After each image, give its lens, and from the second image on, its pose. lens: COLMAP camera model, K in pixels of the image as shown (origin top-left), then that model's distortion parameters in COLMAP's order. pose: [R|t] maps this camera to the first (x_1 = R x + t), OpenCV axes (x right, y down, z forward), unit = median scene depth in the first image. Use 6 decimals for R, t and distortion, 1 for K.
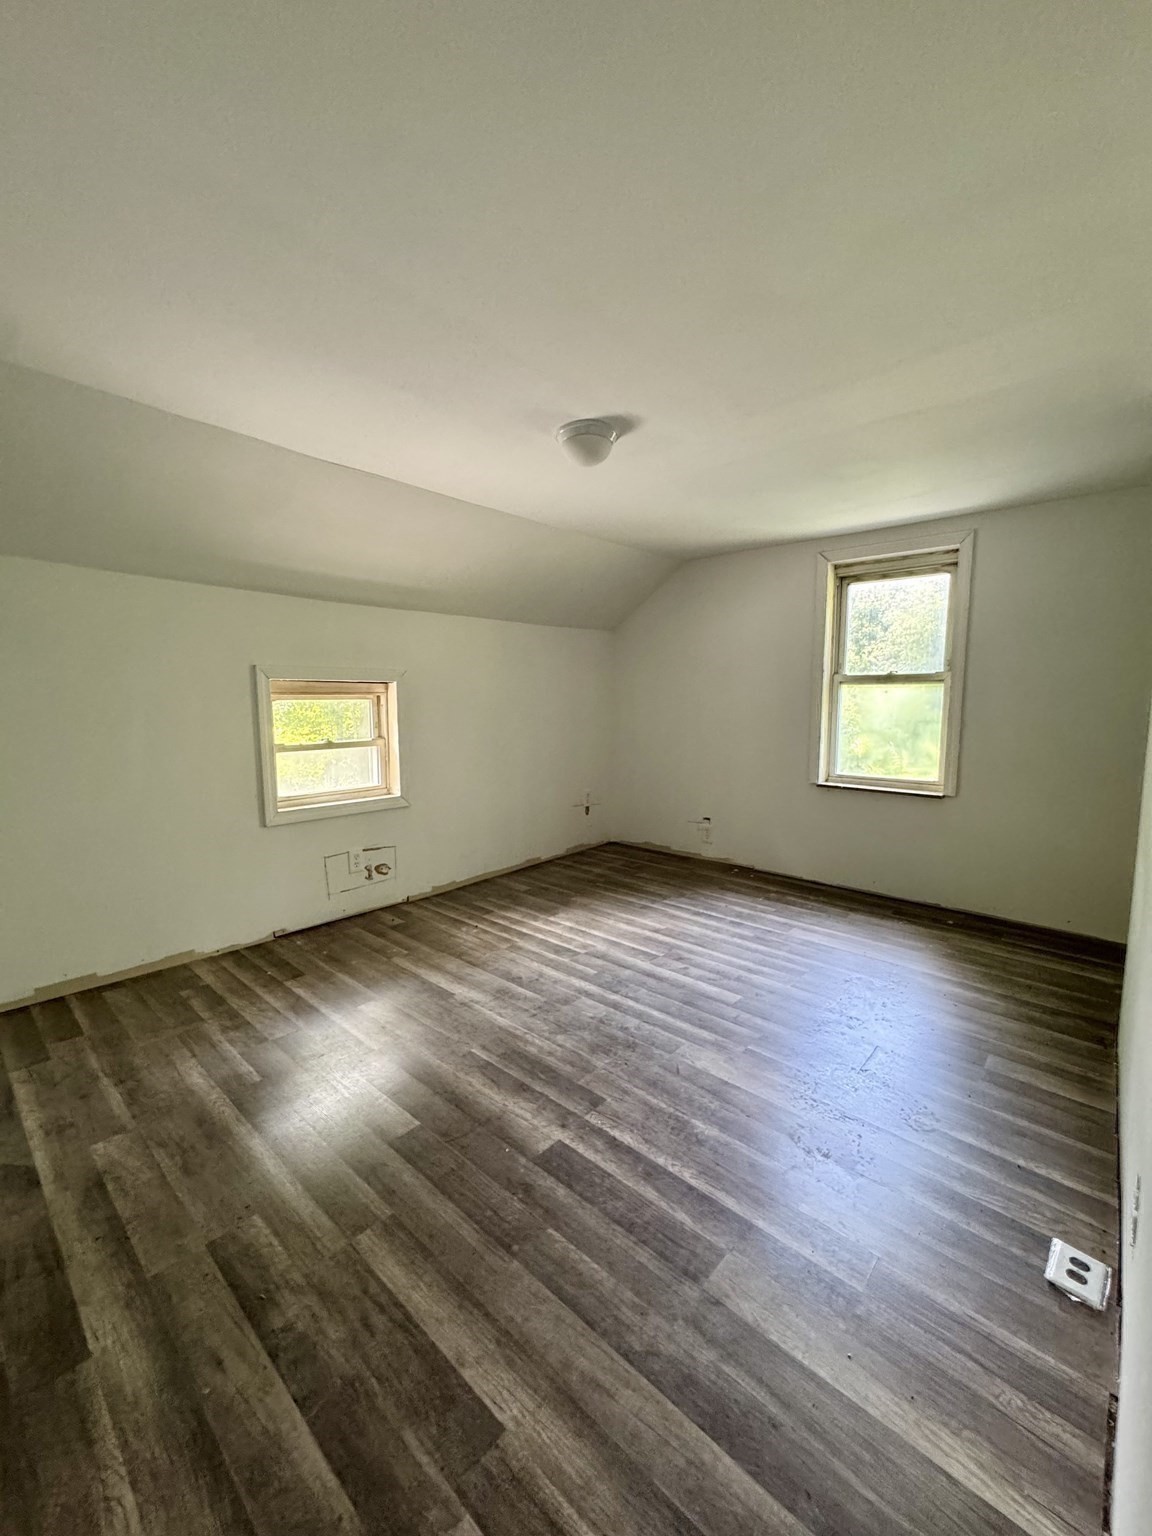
lens RADIAL K [[612.2, 0, 580.7], [0, 612.2, 768.9], [0, 0, 1]] dist [-0.001277, -0.000212]
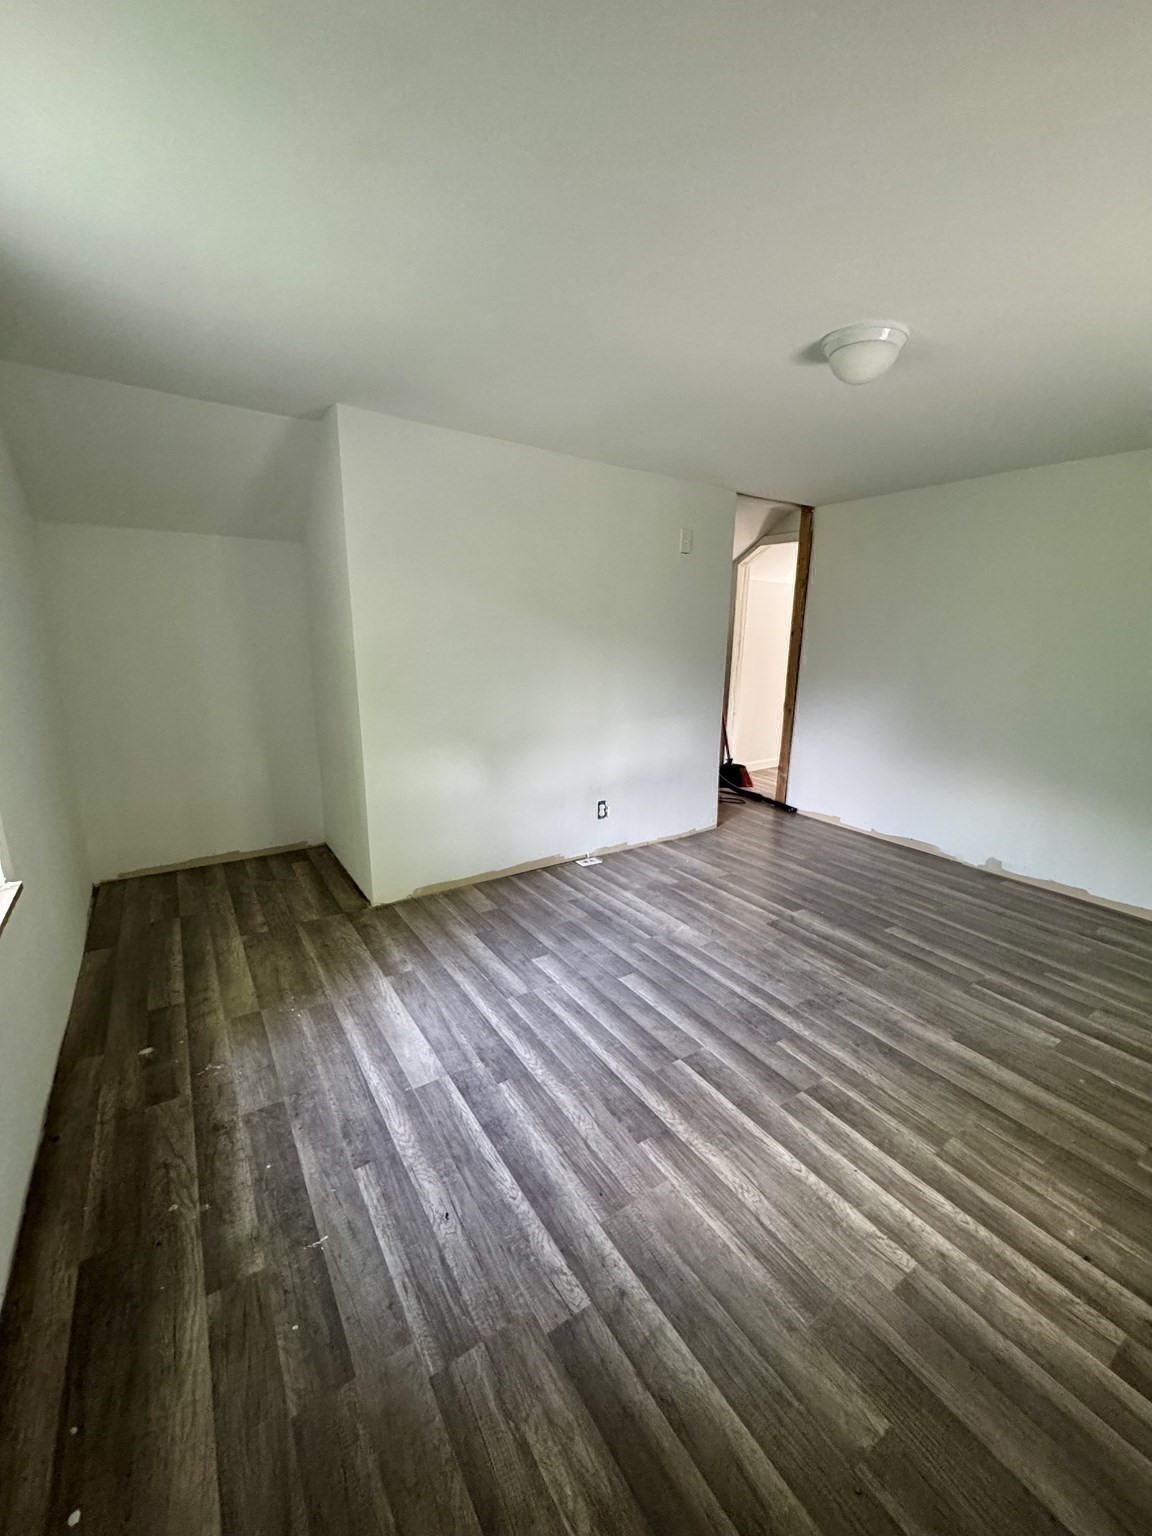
lens RADIAL K [[612.2, 0, 580.7], [0, 612.2, 768.9], [0, 0, 1]] dist [-0.001277, -0.000212]
pose [[-0.968571, -0.080104, 0.235487, 0.105798], [0.002009, 0.944175, 0.329439, -0.224748], [-0.248730, 0.319558, -0.914339, 1.566900]]
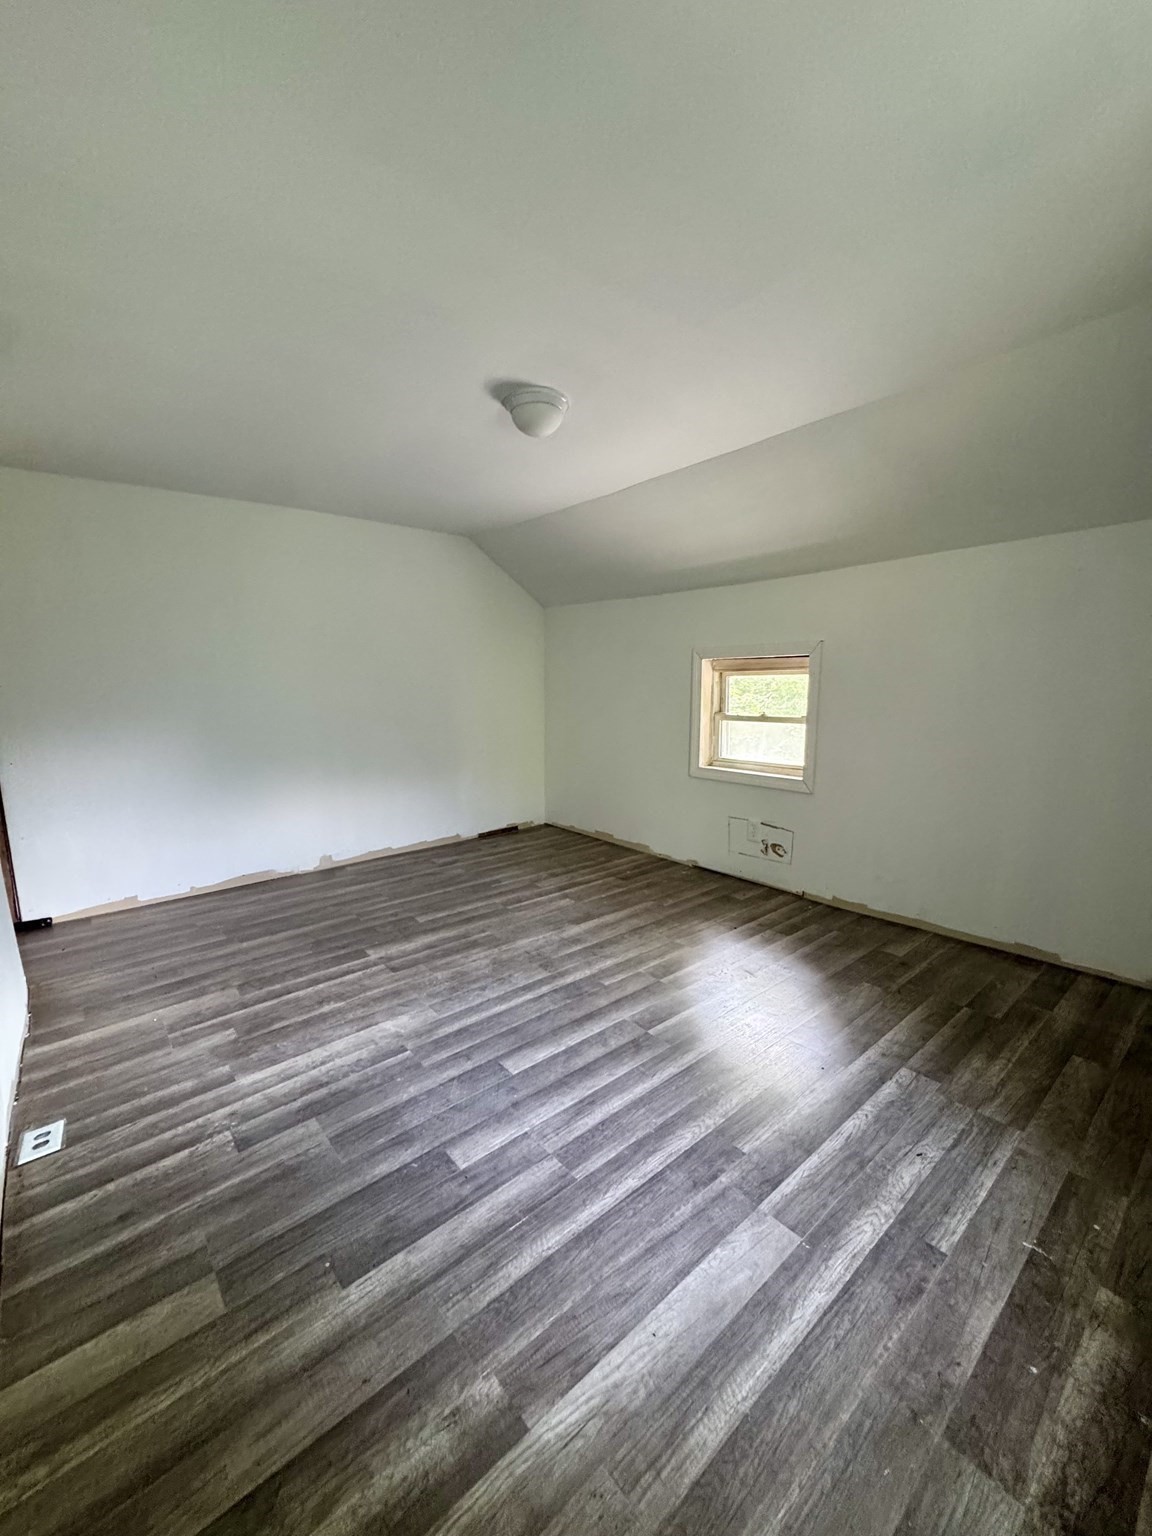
lens RADIAL K [[612.2, 0, 580.7], [0, 612.2, 768.9], [0, 0, 1]] dist [-0.001277, -0.000212]
pose [[-0.135903, 0.143685, -0.980247, 0.816838], [-0.098164, 0.982605, 0.157640, -0.106266], [0.985847, 0.117648, -0.119434, 0.986845]]
